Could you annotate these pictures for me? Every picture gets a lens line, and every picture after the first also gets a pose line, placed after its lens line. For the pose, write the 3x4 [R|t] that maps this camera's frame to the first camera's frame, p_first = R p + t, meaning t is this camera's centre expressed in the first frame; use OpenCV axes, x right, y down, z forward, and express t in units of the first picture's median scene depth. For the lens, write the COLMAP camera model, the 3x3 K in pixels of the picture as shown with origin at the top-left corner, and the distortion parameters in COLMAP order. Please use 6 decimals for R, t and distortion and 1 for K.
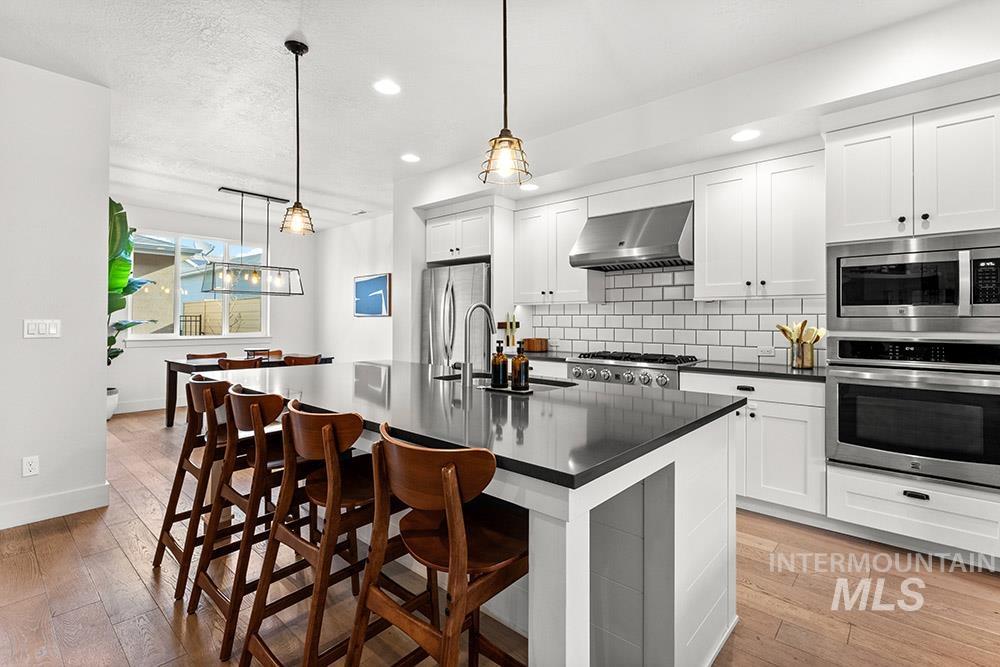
lens RADIAL K [[464.4, 0, 501.6], [0, 464.4, 316.3], [0, 0, 1]] dist [0.001284, -0.000032]
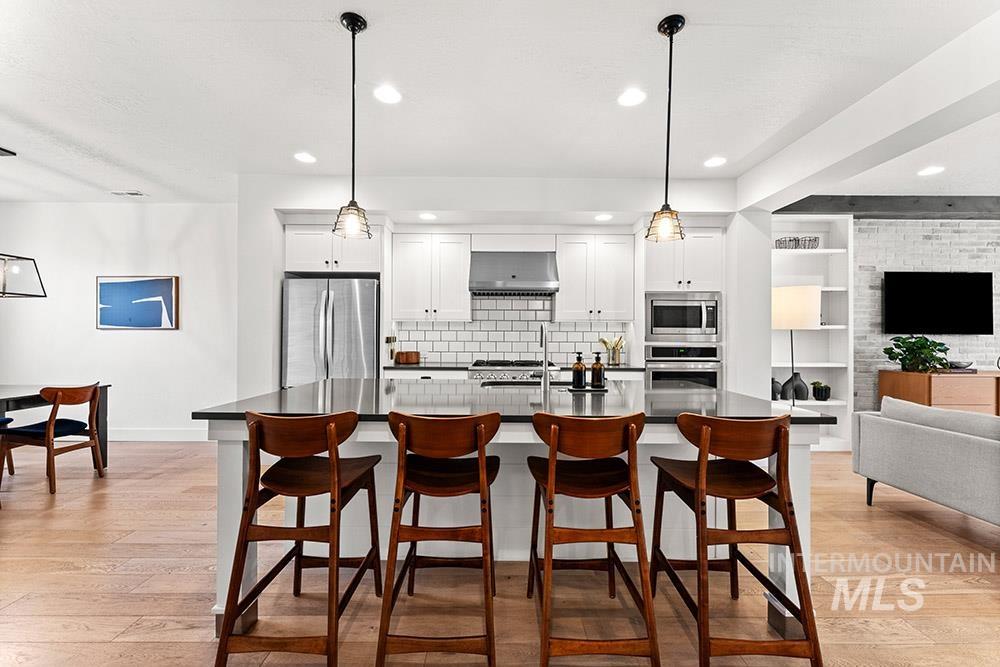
lens RADIAL K [[405.8, 0, 500.0], [0, 405.8, 333.5], [0, 0, 1]] dist [0.009878, 0.000024]
pose [[0.746879, 0.002824, 0.664954, -0.476474], [-0.008060, 0.999956, 0.004806, -0.001756], [-0.664911, -0.008949, 0.746869, 0.152844]]
